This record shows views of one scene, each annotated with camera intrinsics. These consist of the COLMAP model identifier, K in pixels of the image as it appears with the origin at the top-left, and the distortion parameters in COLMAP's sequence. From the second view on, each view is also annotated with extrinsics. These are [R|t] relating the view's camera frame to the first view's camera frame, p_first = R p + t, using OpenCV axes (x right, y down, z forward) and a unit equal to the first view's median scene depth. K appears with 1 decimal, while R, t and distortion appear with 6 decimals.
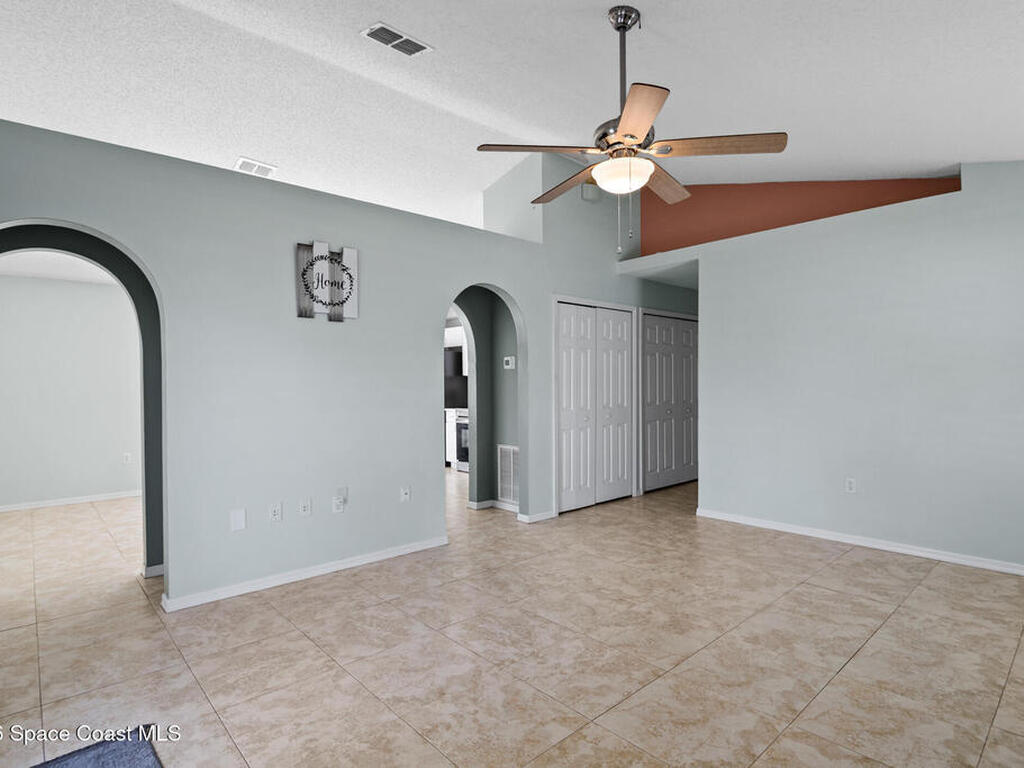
lens RADIAL K [[542.1, 0, 512.2], [0, 542.1, 385.9], [0, 0, 1]] dist [-0.012607, -0.002232]
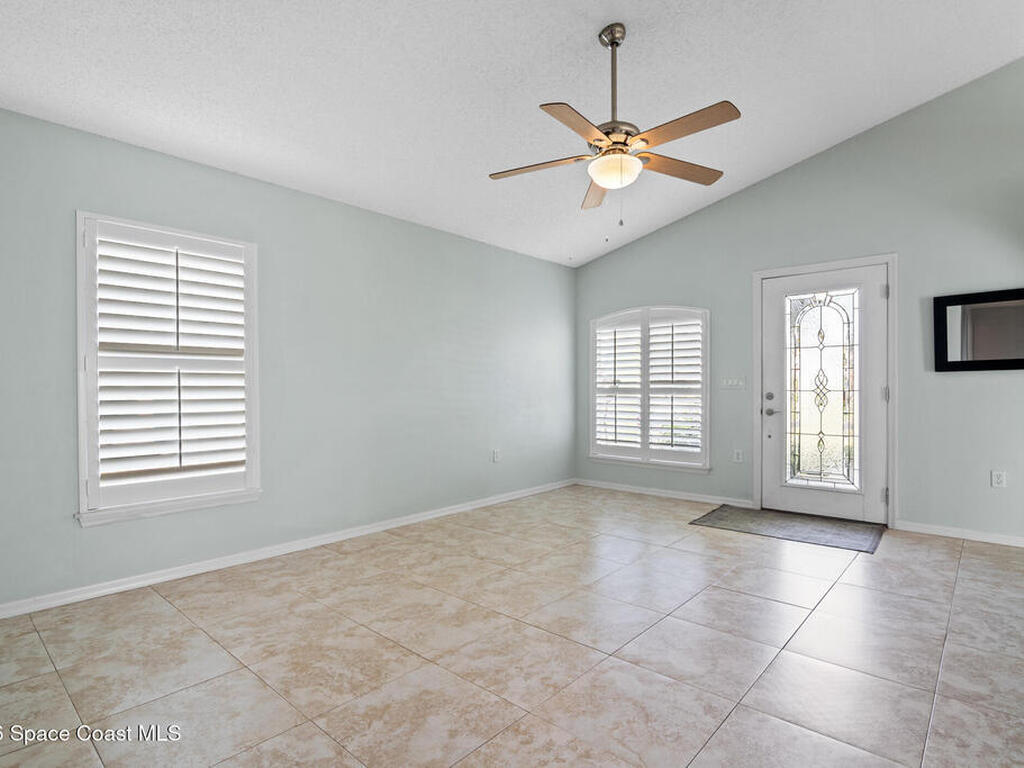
lens RADIAL K [[542.1, 0, 511.6], [0, 542.1, 385.6], [0, 0, 1]] dist [-0.012607, -0.002232]
pose [[-0.994716, 0.012029, -0.101957, 0.504229], [0.011845, 0.999927, 0.002412, 0.050067], [0.101978, 0.001192, -0.994786, 1.982756]]
